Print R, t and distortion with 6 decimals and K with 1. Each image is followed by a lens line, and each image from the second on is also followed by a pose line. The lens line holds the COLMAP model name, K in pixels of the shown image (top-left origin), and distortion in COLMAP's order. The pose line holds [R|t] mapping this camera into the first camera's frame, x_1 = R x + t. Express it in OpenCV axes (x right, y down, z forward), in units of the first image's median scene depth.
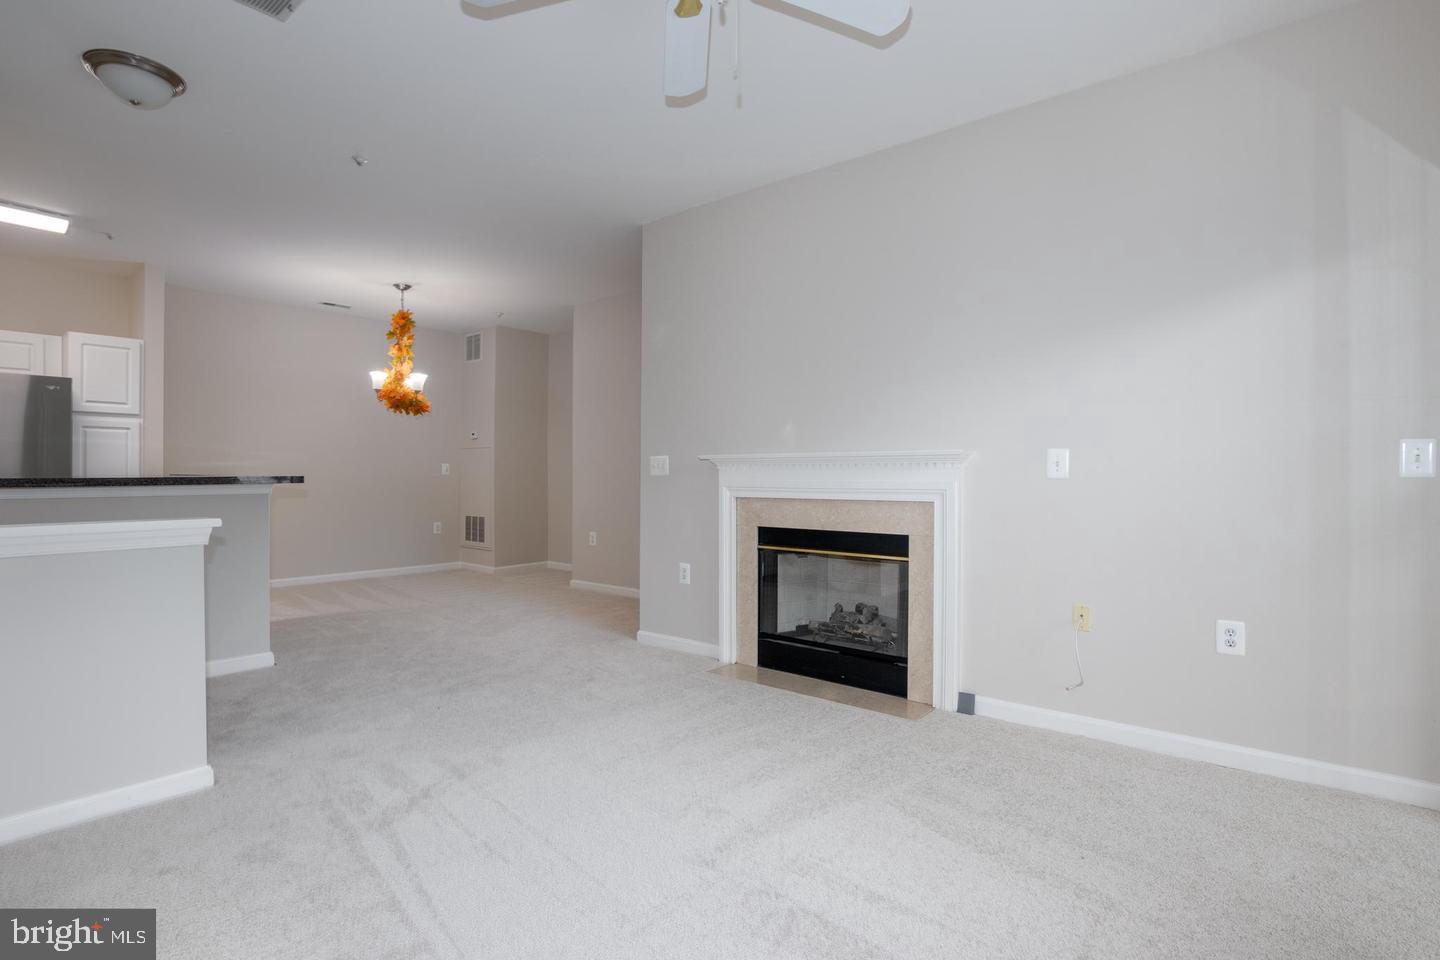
lens RADIAL K [[683.8, 0, 713.0], [0, 683.8, 478.5], [0, 0, 1]] dist [0.000011, 0.000148]
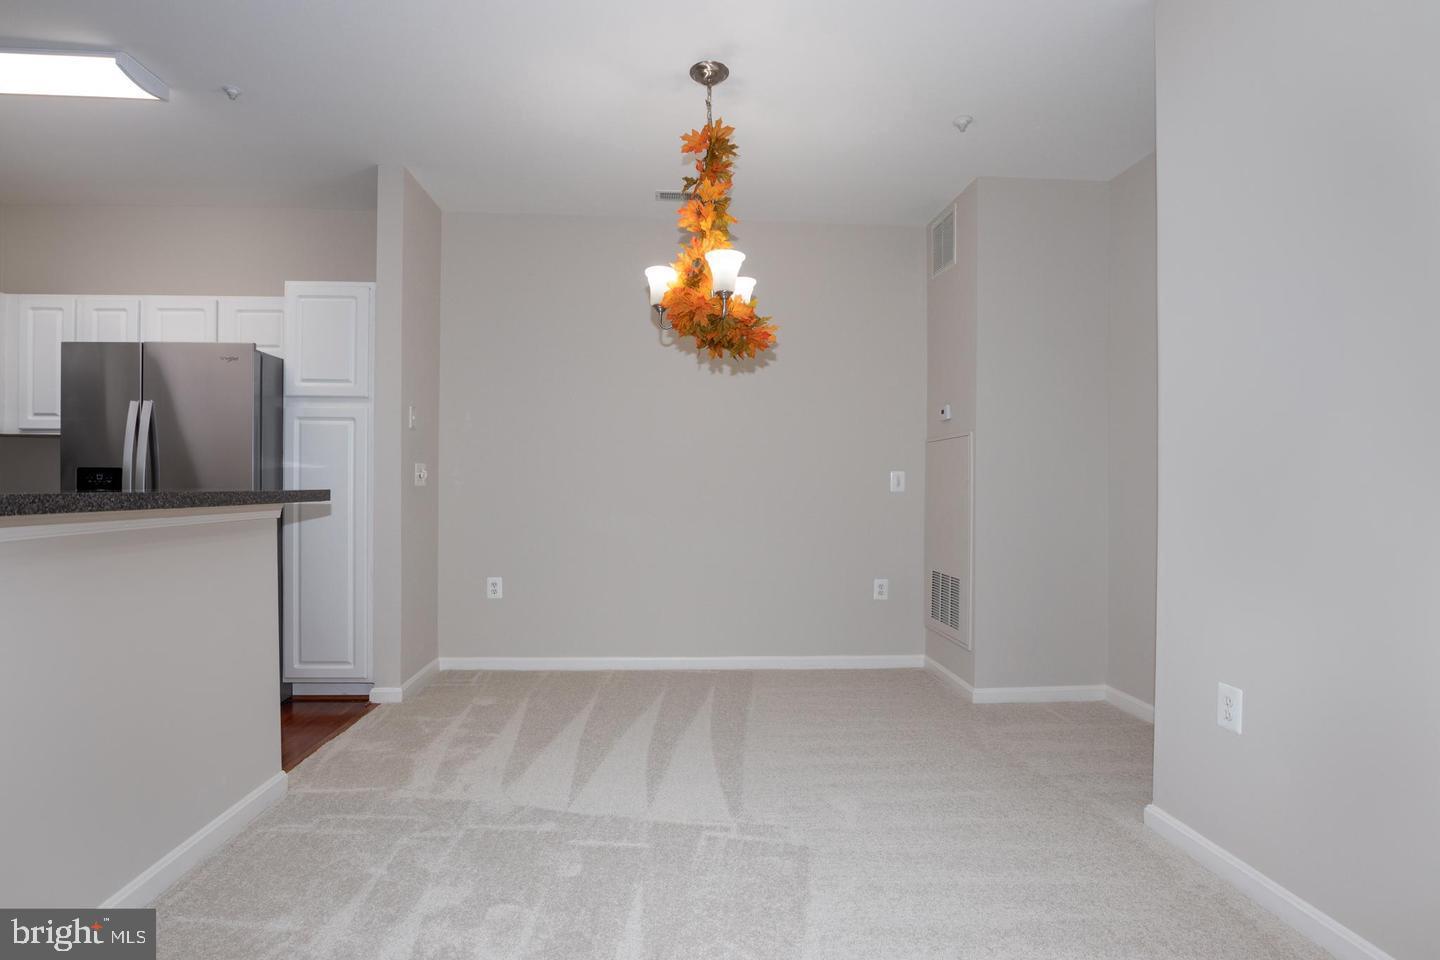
lens RADIAL K [[670.8, 0, 714.9], [0, 670.8, 492.9], [0, 0, 1]] dist [-0.000995, -0.000504]
pose [[0.667250, -0.006534, -0.744805, -0.133664], [-0.005526, 0.999891, -0.013722, 0.005245], [0.744814, 0.013272, 0.667141, 0.786245]]
